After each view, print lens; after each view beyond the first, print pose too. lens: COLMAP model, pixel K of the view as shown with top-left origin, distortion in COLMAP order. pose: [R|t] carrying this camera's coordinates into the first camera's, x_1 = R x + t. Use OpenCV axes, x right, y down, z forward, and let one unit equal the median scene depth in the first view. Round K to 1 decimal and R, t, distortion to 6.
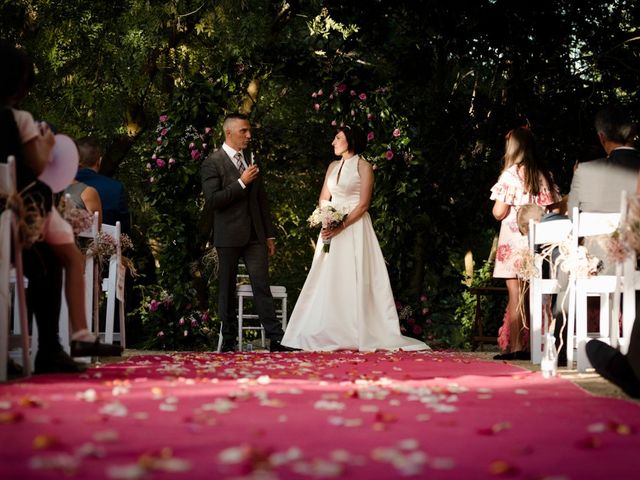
lens RADIAL K [[2107.5, 0, 320.0], [0, 2107.5, 240.0], [0, 0, 1]] dist [-0.091112, -0.151638]
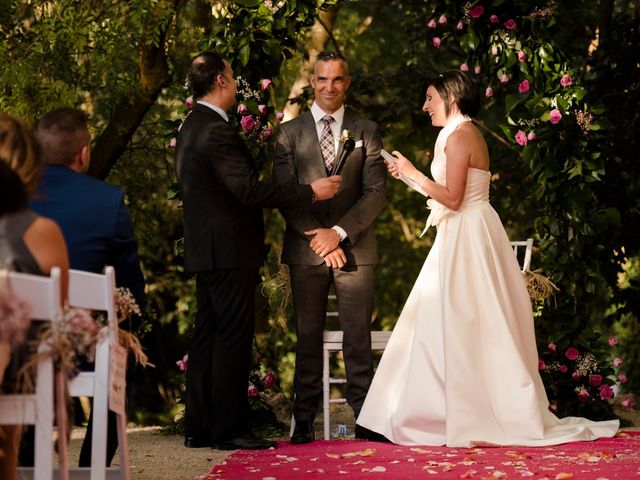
lens RADIAL K [[2359.9, 0, 320.0], [0, 2359.9, 240.0], [0, 0, 1]] dist [-0.170944, 0.045216]
pose [[0.999359, -0.023043, -0.027412, -0.018994], [0.023617, 0.999505, 0.020801, -0.019753], [0.026919, -0.021435, 0.999408, 0.295822]]
